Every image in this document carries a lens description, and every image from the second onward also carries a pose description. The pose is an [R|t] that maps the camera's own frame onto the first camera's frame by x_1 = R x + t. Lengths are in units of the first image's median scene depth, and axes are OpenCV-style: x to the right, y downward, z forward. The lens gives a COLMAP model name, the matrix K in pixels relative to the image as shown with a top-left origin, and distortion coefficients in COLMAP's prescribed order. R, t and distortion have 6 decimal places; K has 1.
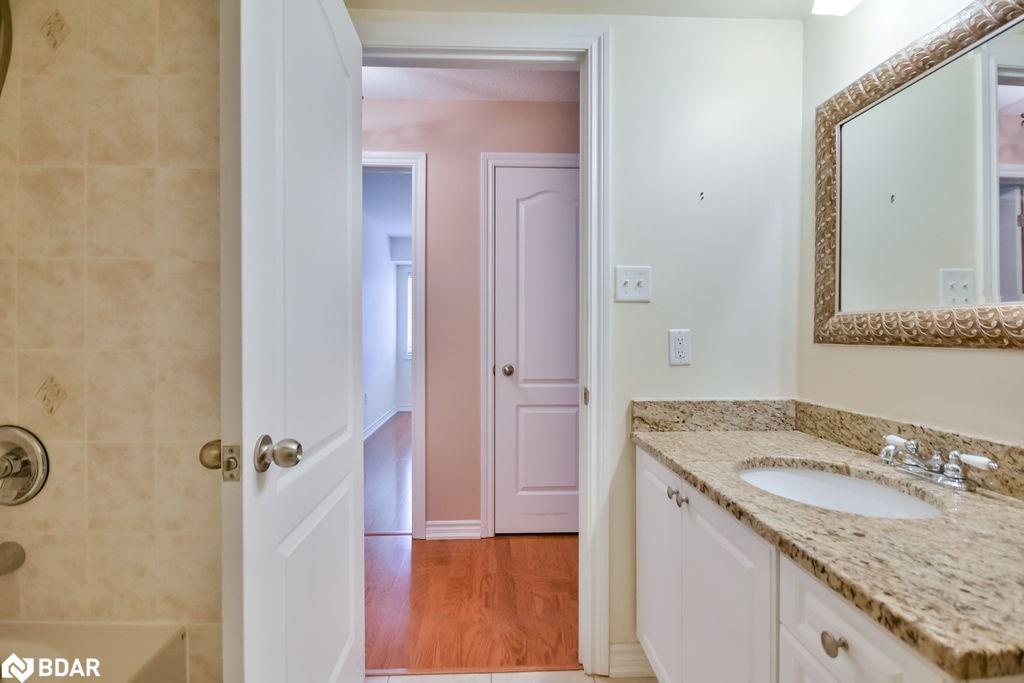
lens RADIAL K [[477.9, 0, 512.0], [0, 477.9, 341.5], [0, 0, 1]] dist [-0.008017, -0.000011]
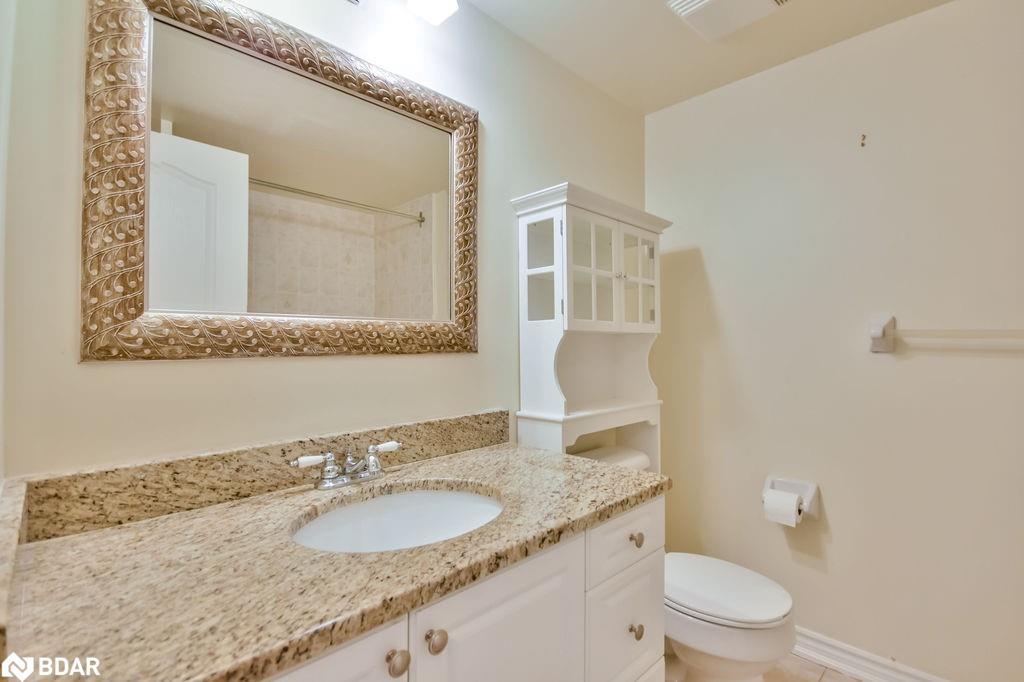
lens RADIAL K [[477.9, 0, 512.0], [0, 477.9, 341.0], [0, 0, 1]] dist [-0.008017, -0.000011]
pose [[-0.667966, 0.001826, 0.744190, -0.118662], [0.013662, 0.999859, 0.009809, -0.022208], [-0.744066, 0.016719, -0.667896, 1.240150]]
